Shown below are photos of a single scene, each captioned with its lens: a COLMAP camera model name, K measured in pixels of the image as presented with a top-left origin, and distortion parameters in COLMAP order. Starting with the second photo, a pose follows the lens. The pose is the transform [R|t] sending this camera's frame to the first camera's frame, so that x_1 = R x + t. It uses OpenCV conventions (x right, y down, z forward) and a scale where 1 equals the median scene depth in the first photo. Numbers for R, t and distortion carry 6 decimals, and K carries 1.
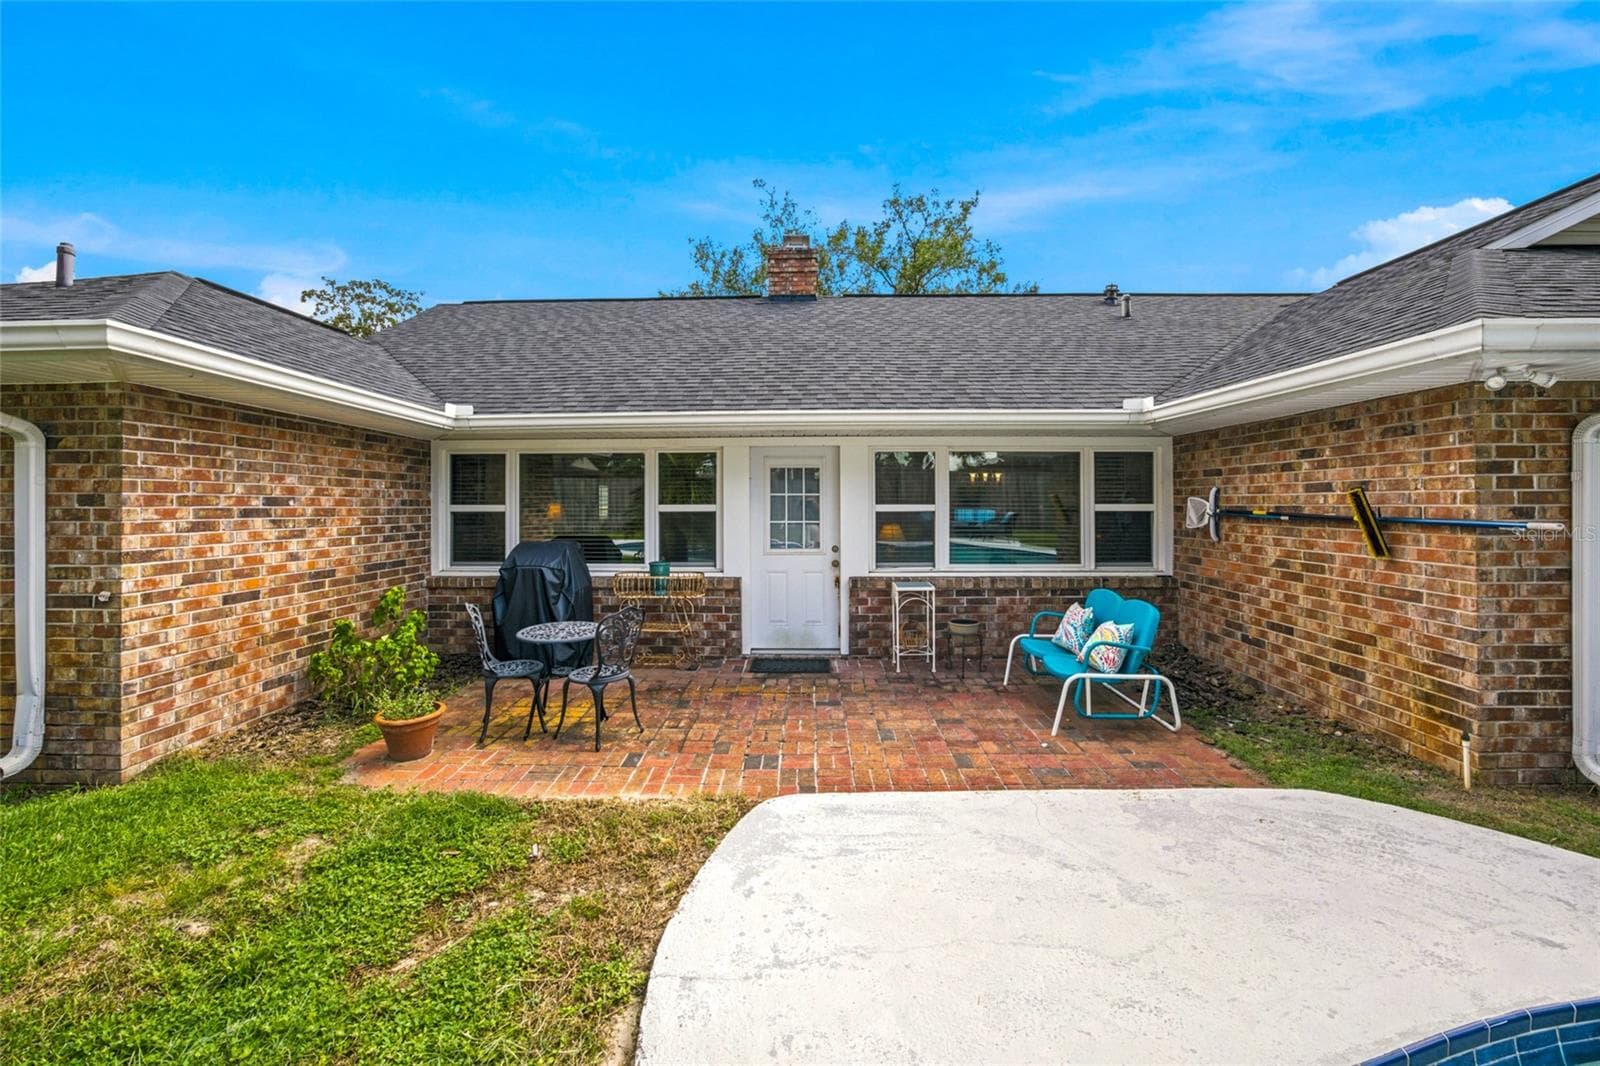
lens RADIAL K [[654.3, 0, 798.1], [0, 654.3, 491.4], [0, 0, 1]] dist [-0.012100, 0.002893]
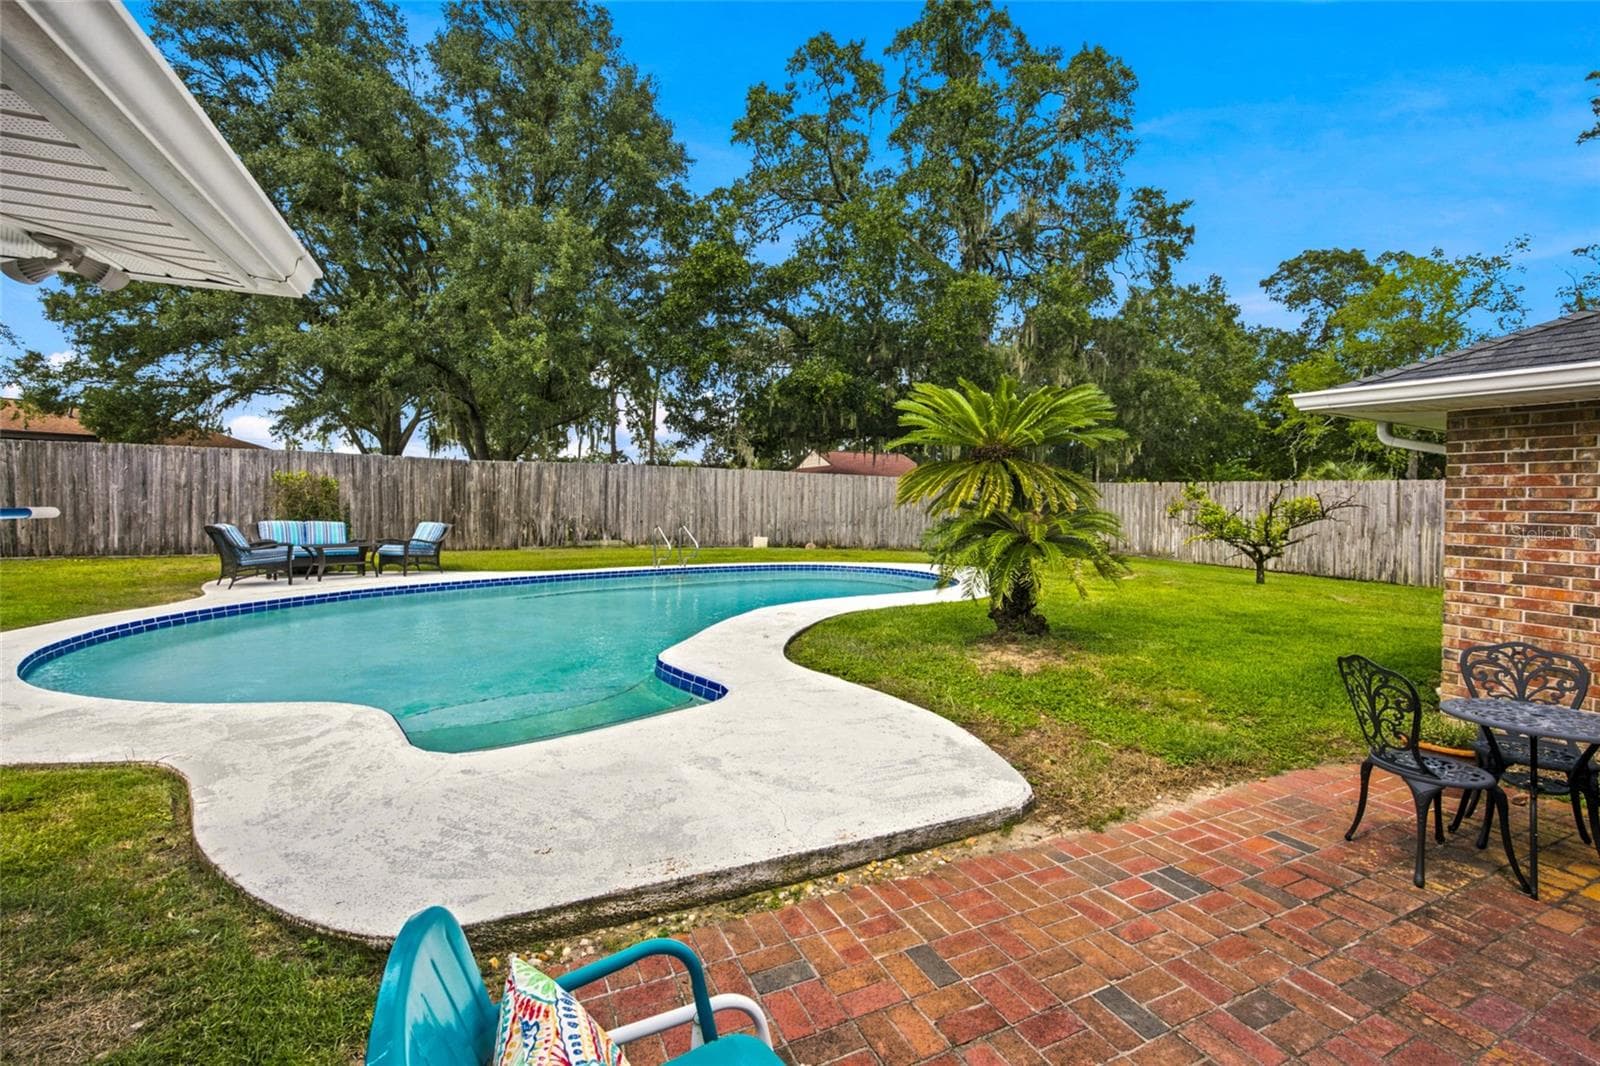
lens RADIAL K [[654.3, 0, 815.9], [0, 654.3, 524.8], [0, 0, 1]] dist [-0.012100, 0.002893]
pose [[-0.885000, 0.002612, -0.465584, 0.589525], [-0.008889, 0.999707, 0.022505, 0.033108], [0.465507, 0.024056, -0.884717, 1.421275]]
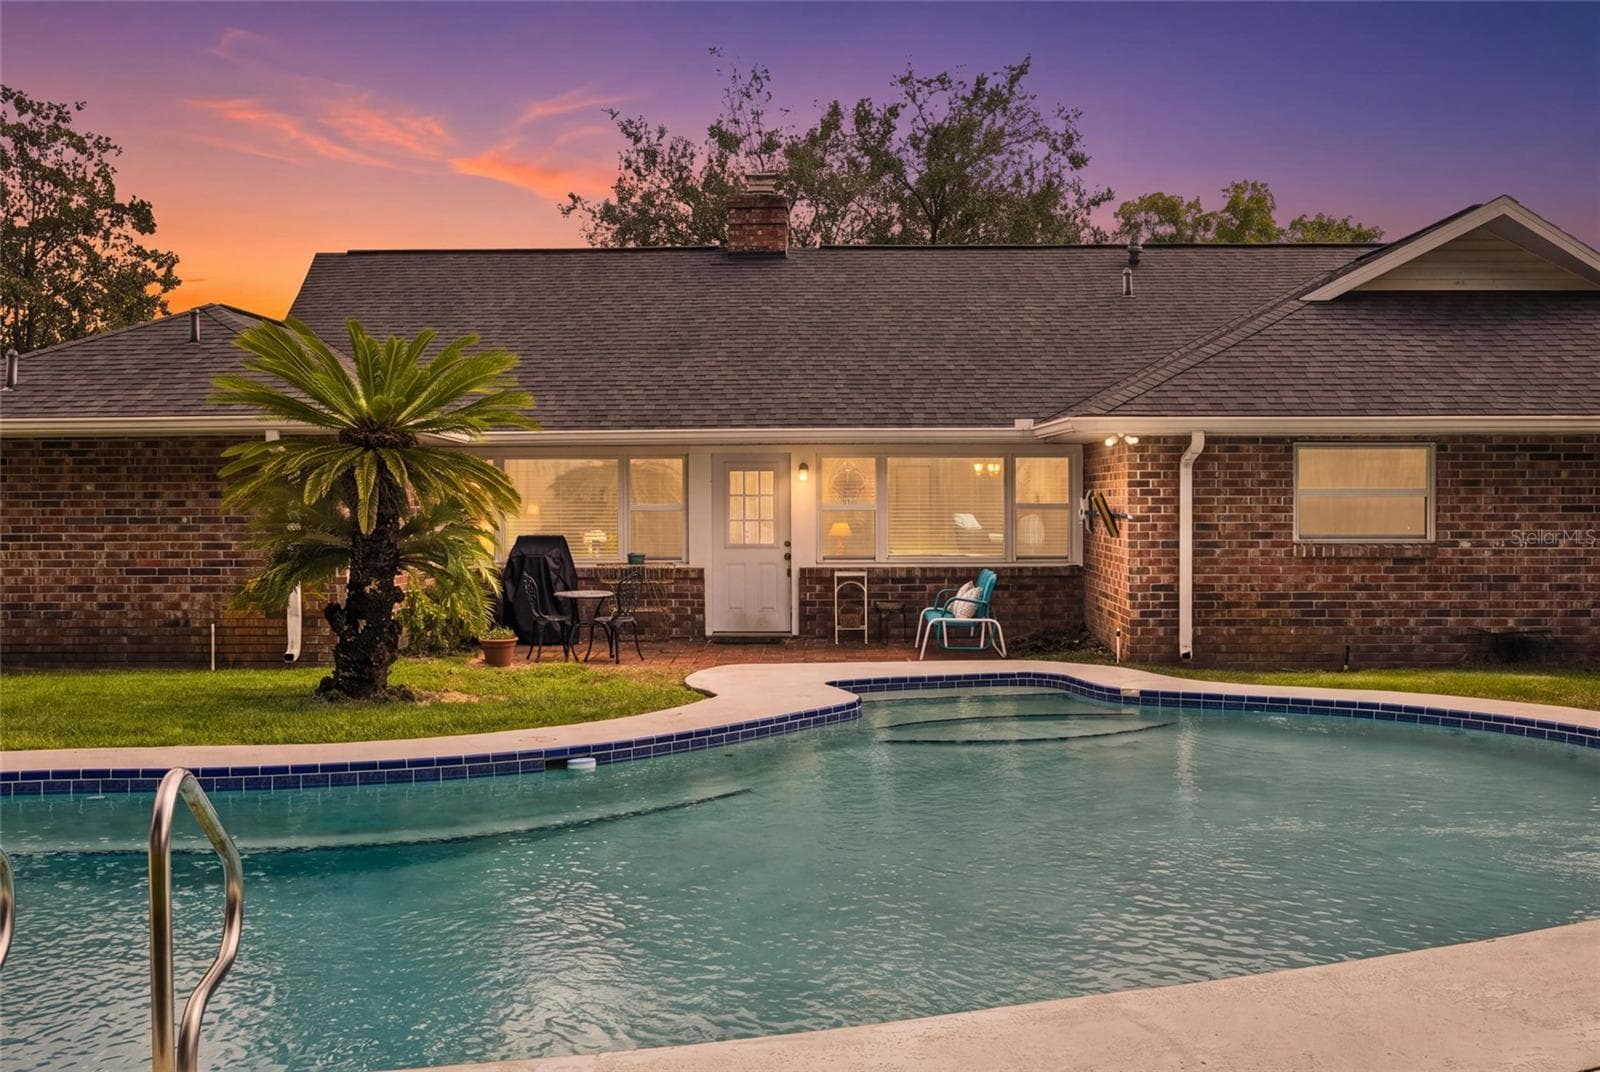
lens RADIAL K [[1646.9, 0, 793.8], [0, 1646.9, 517.3], [0, 0, 1]] dist [0.055038, 0.000000]
pose [[0.999974, -0.002020, -0.006864, 0.143114], [0.002237, 0.999494, 0.031734, -0.078466], [0.006796, -0.031748, 0.999473, -3.029985]]
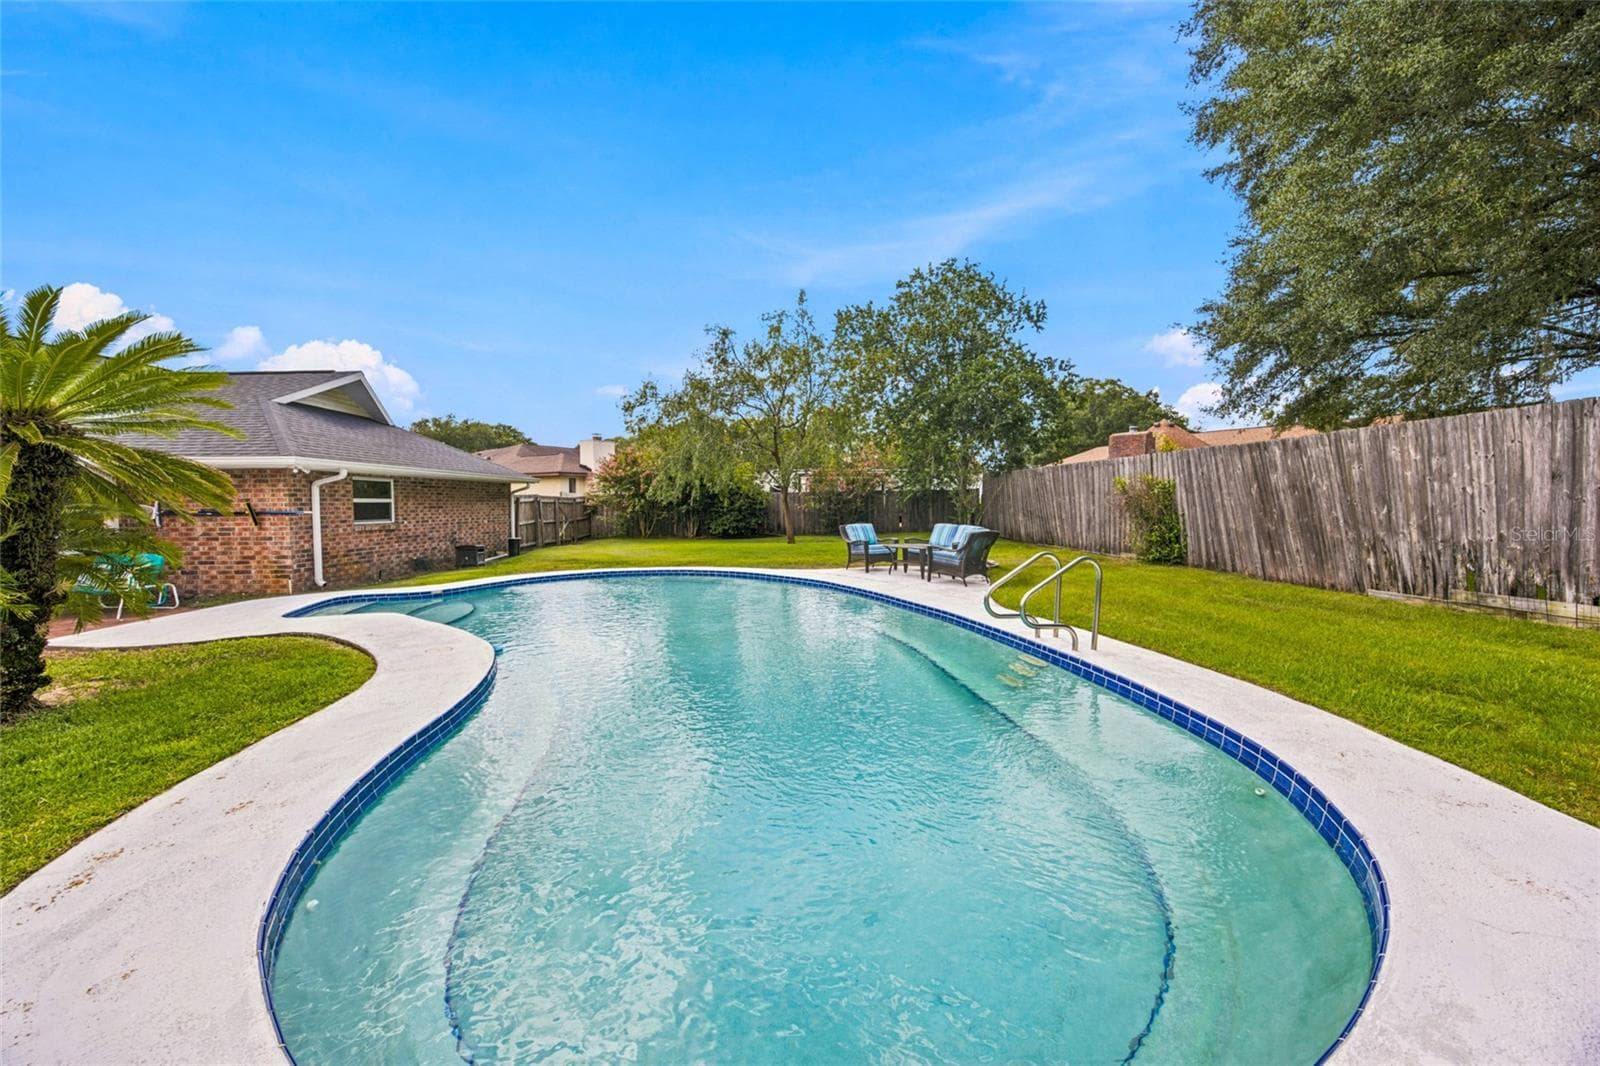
lens RADIAL K [[654.3, 0, 822.4], [0, 654.3, 536.0], [0, 0, 1]] dist [-0.012100, 0.002893]
pose [[-0.025016, -0.050392, 0.998416, -1.931319], [-0.002738, 0.998728, 0.050339, -0.003318], [-0.999683, -0.001474, -0.025122, -1.344684]]
